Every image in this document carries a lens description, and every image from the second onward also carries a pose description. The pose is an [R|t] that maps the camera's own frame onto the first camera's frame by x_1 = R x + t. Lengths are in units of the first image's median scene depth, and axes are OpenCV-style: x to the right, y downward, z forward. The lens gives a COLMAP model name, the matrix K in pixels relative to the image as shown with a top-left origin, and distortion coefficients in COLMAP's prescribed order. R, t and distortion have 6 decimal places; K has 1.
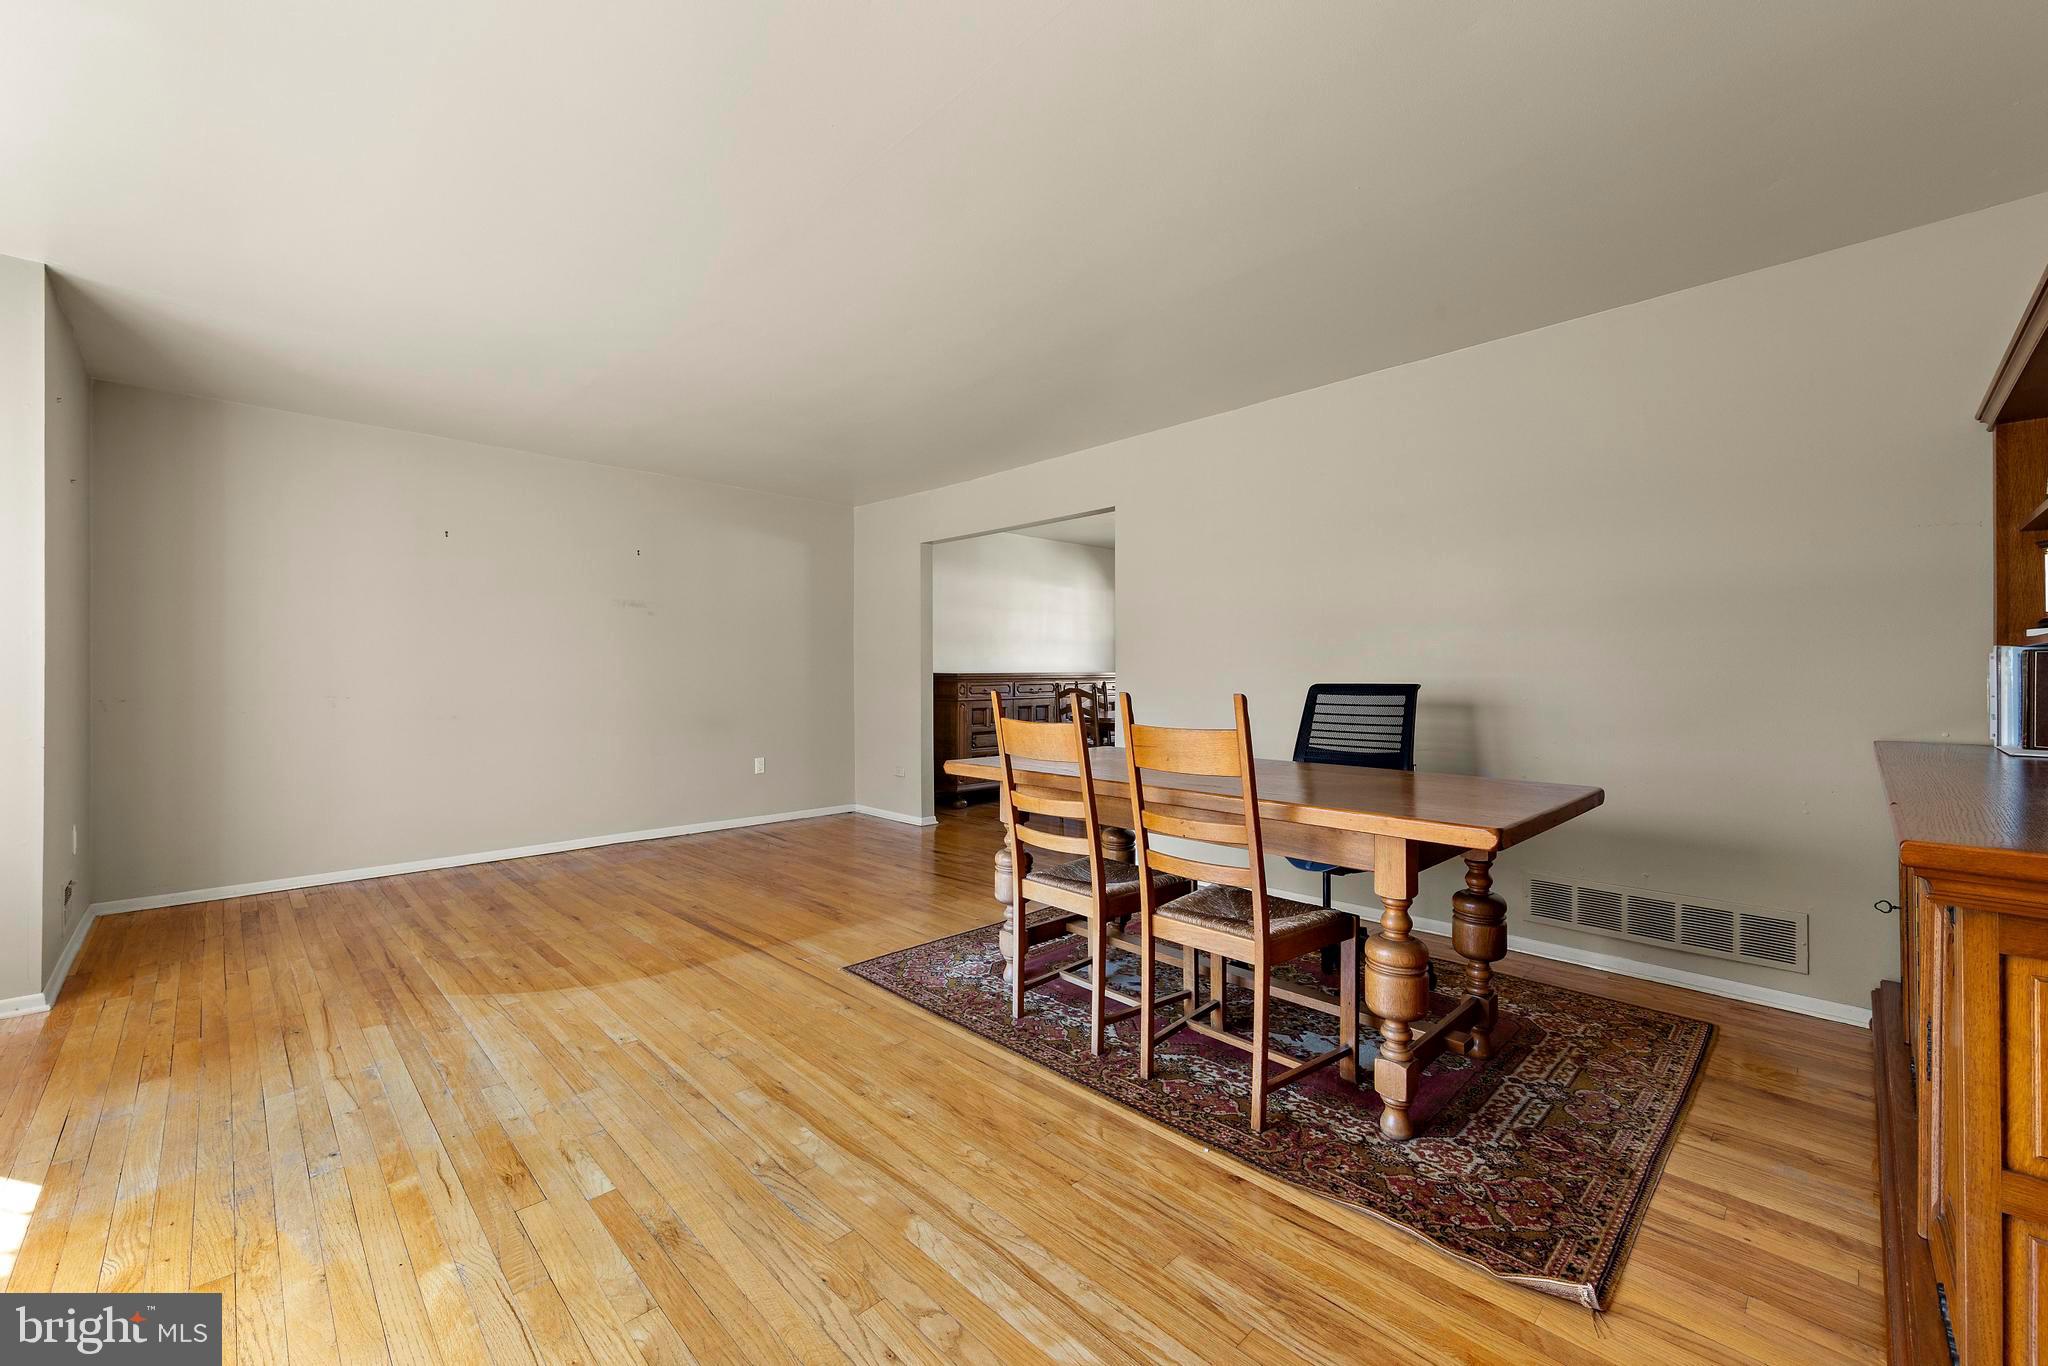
lens RADIAL K [[816.6, 0, 1029.3], [0, 816.6, 679.9], [0, 0, 1]] dist [0.008403, 0.000070]
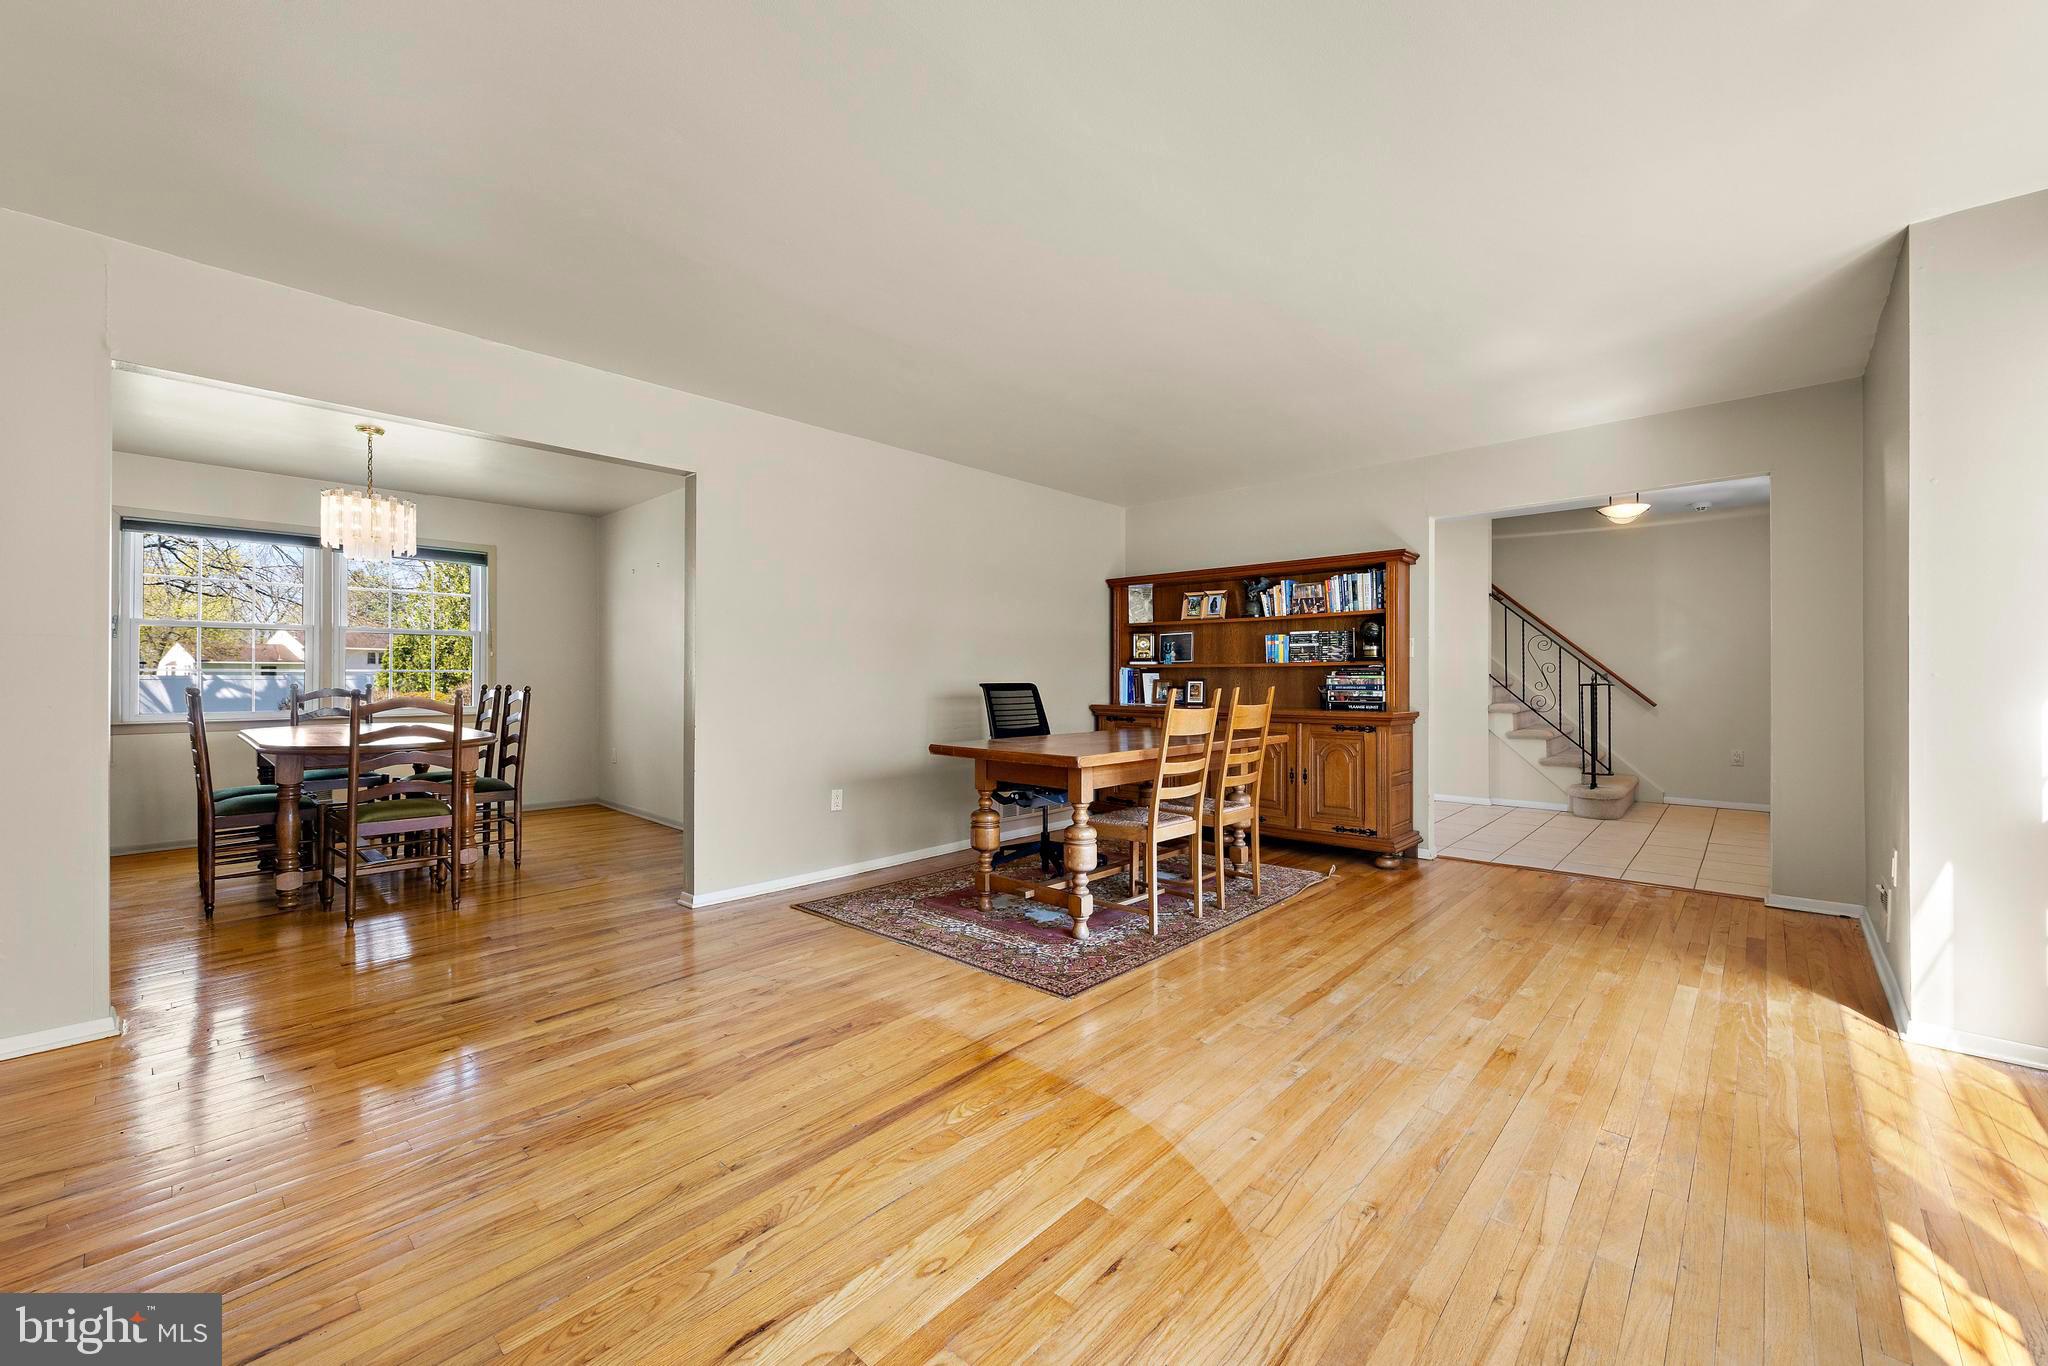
lens RADIAL K [[797.3, 0, 1035.5], [0, 797.3, 677.1], [0, 0, 1]] dist [0.004895, -0.000096]
pose [[-0.054716, 0.004332, 0.998493, -1.109254], [0.002412, 0.999988, -0.004206, 0.000072], [-0.998499, 0.002179, -0.054726, 1.081035]]
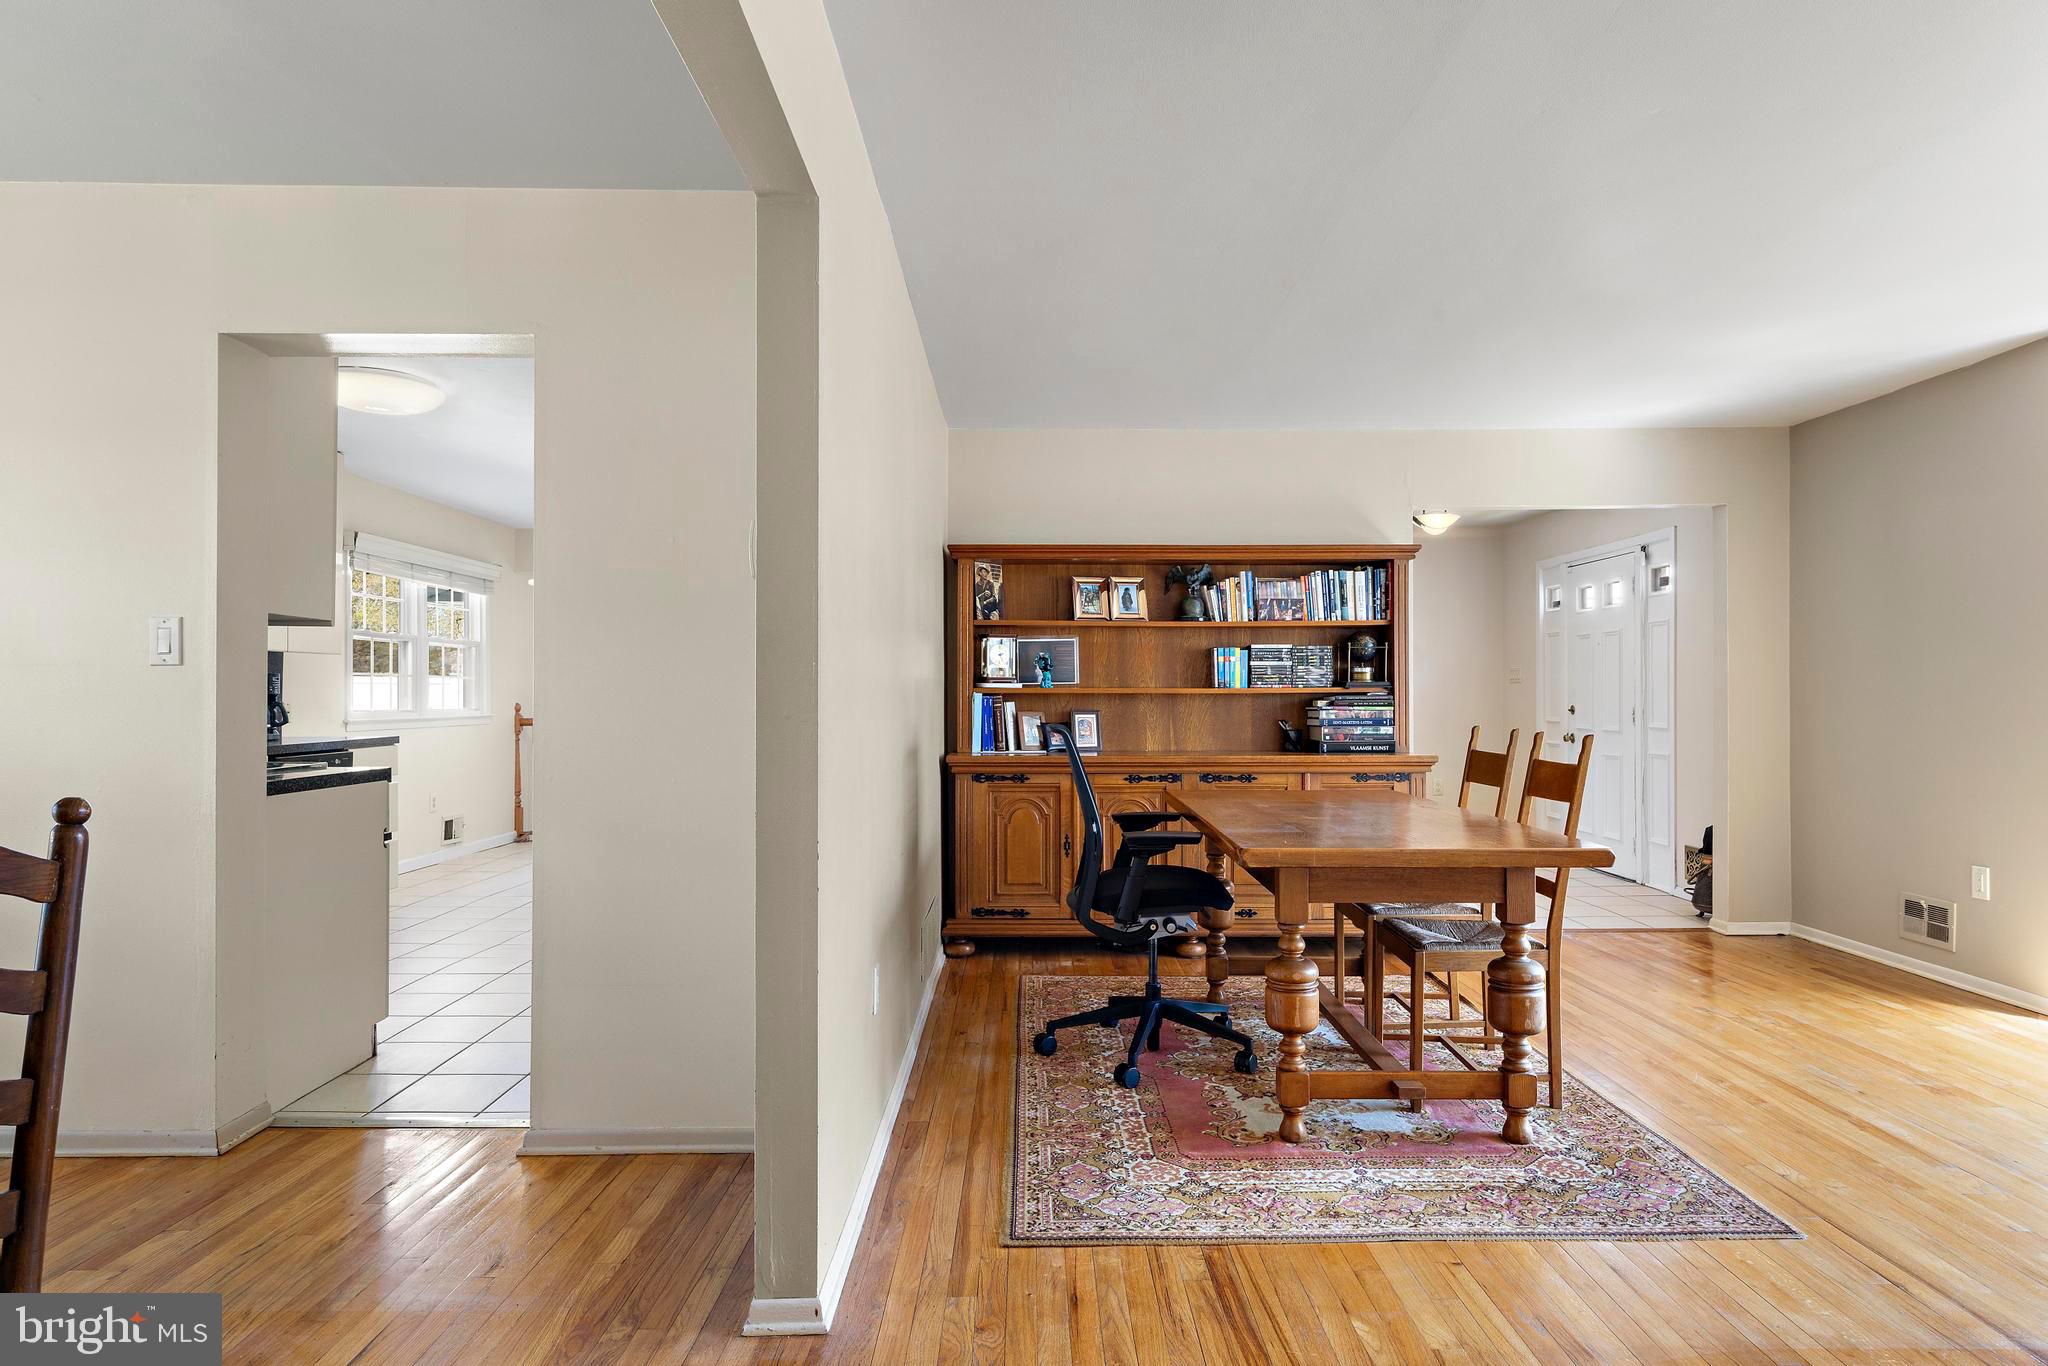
lens RADIAL K [[1158.2, 0, 1035.9], [0, 1158.2, 688.2], [0, 0, 1]] dist [0.004124, 0.001906]
pose [[-0.714118, 0.008338, 0.699976, -0.419248], [0.004150, 0.999962, -0.007677, -0.024926], [-0.700013, -0.002578, -0.714125, 1.949600]]
